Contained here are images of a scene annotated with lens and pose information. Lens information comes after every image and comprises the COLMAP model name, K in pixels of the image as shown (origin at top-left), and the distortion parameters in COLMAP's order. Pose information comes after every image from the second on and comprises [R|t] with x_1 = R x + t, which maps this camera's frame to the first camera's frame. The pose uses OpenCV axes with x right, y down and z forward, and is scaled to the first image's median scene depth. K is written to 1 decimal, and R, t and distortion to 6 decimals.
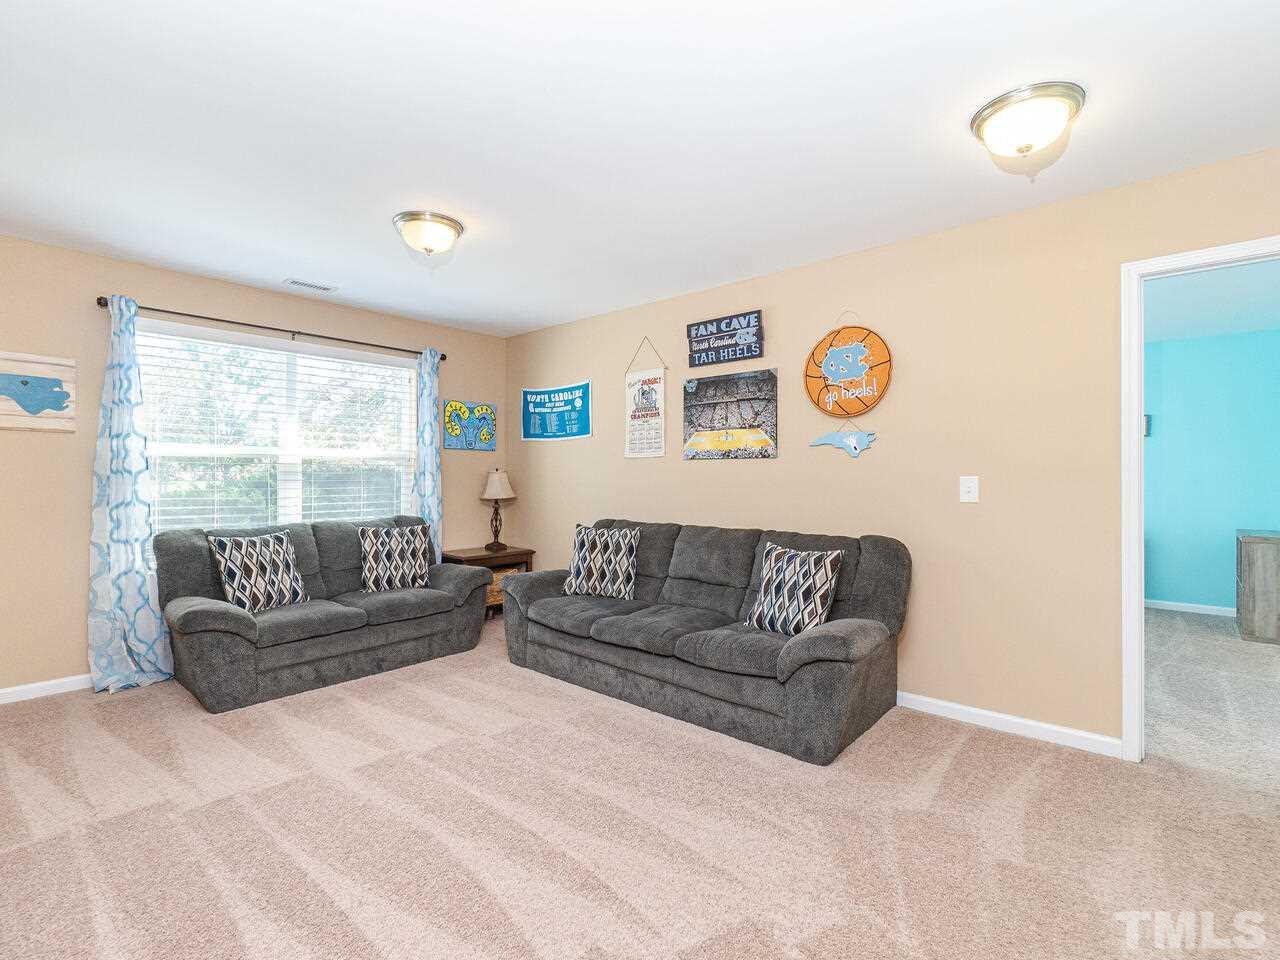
lens RADIAL K [[622.2, 0, 640.8], [0, 622.2, 478.1], [0, 0, 1]] dist [-0.006824, -0.001036]
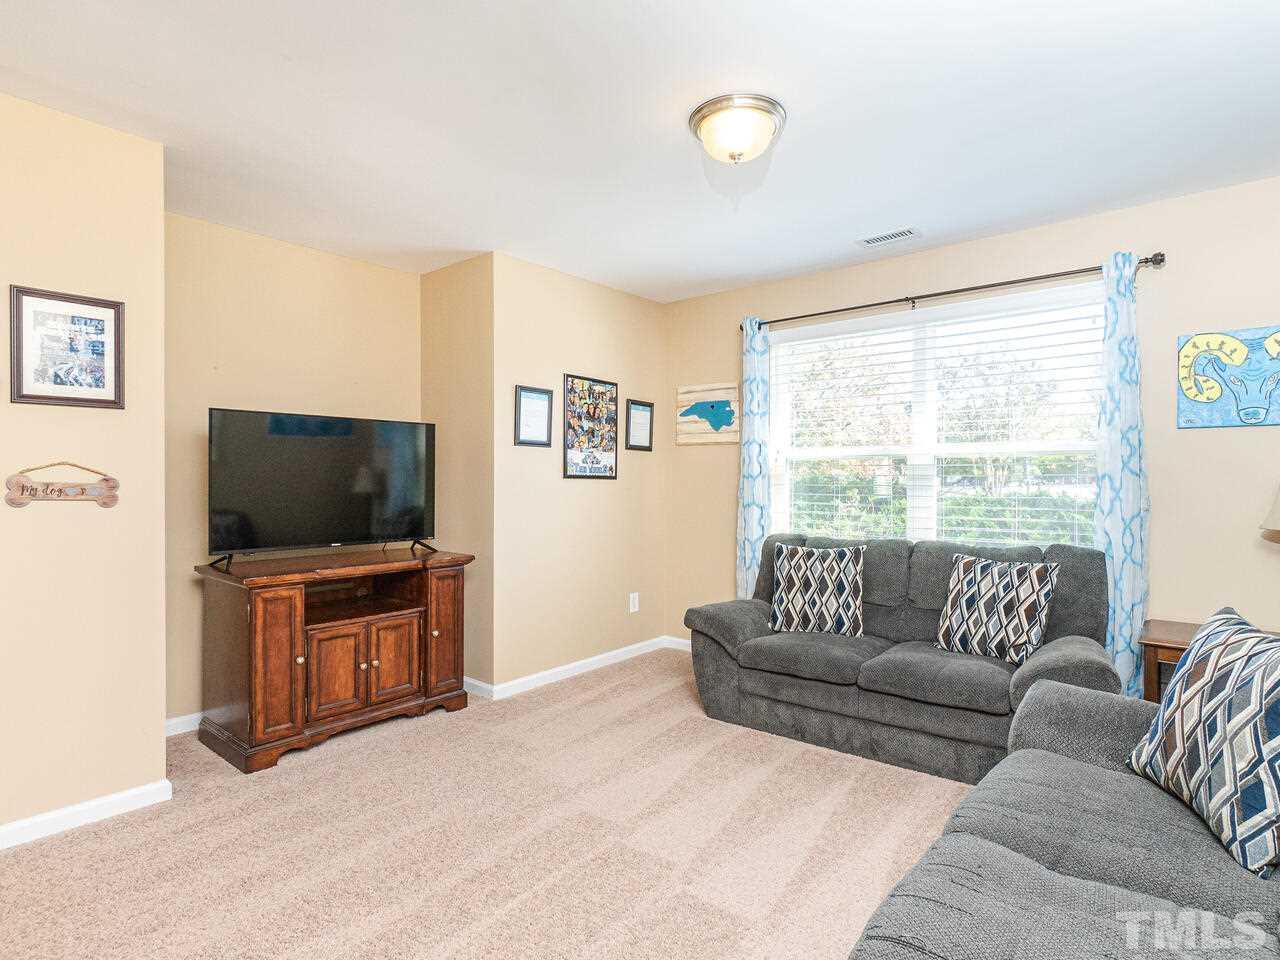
lens RADIAL K [[691.5, 0, 641.3], [0, 691.5, 481.3], [0, 0, 1]] dist [0.001356, 0.000147]
pose [[0.014175, -0.002170, -0.999897, 0.365161], [-0.006914, 0.999974, -0.002268, 0.002129], [0.999876, 0.006946, 0.014159, 0.736384]]
